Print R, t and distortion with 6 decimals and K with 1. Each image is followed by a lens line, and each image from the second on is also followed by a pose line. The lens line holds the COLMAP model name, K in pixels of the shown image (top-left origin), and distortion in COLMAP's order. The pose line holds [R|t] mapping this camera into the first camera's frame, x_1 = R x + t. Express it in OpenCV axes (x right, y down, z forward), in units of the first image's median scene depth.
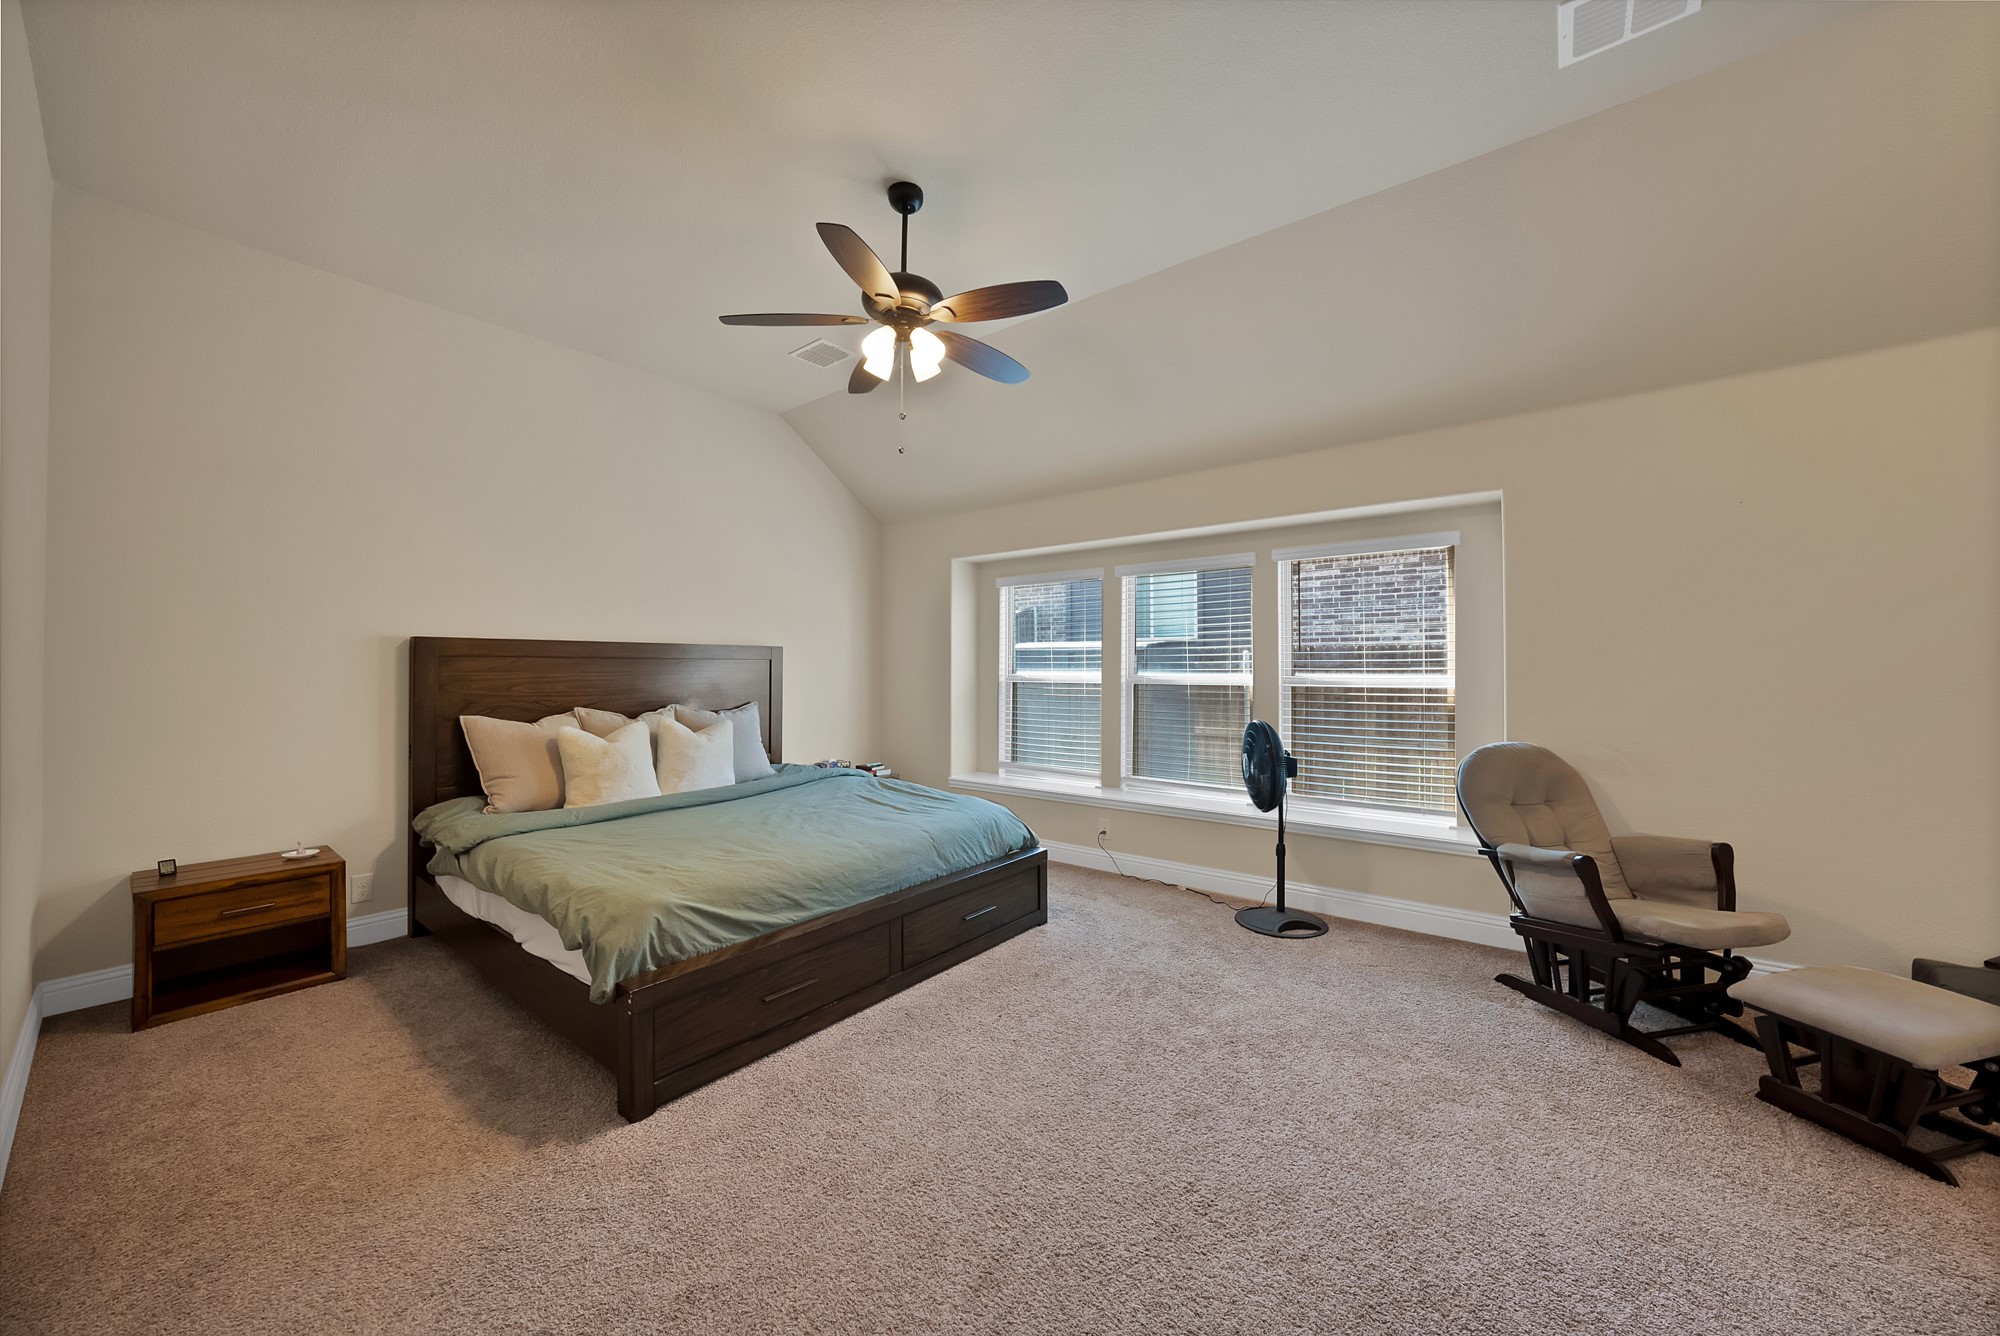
lens RADIAL K [[728.9, 0, 1009.1], [0, 728.9, 656.3], [0, 0, 1]] dist [-0.001034, 0.000380]
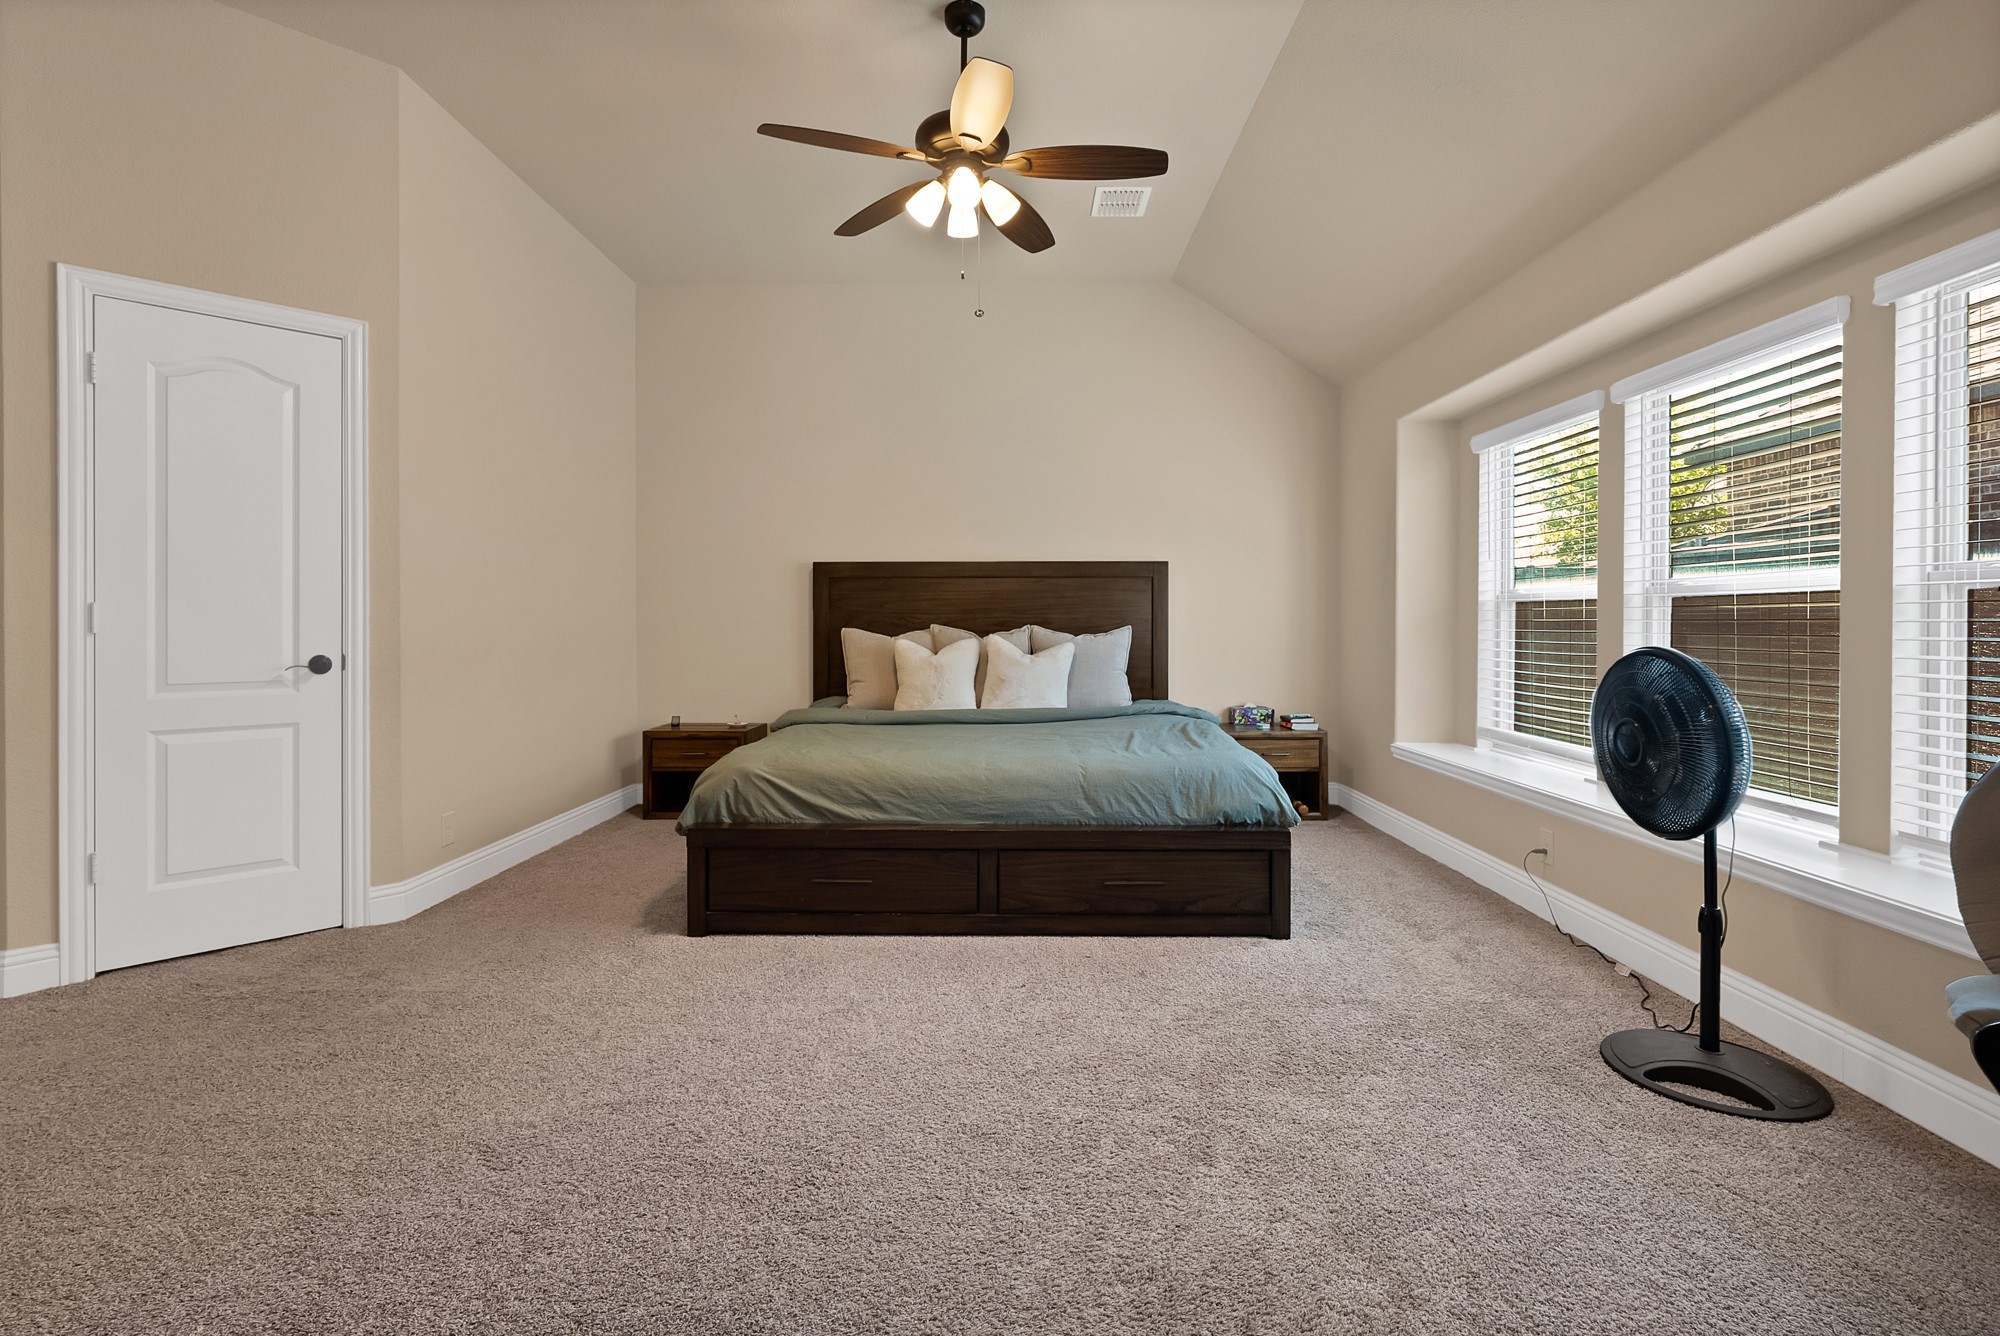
lens RADIAL K [[950.3, 0, 1005.0], [0, 950.3, 626.2], [0, 0, 1]] dist [0.023252, -0.013014]
pose [[0.601692, 0.001028, -0.798727, 0.627928], [0.013396, 0.999846, 0.011379, 0.064171], [0.798616, -0.017546, 0.601585, 0.273782]]
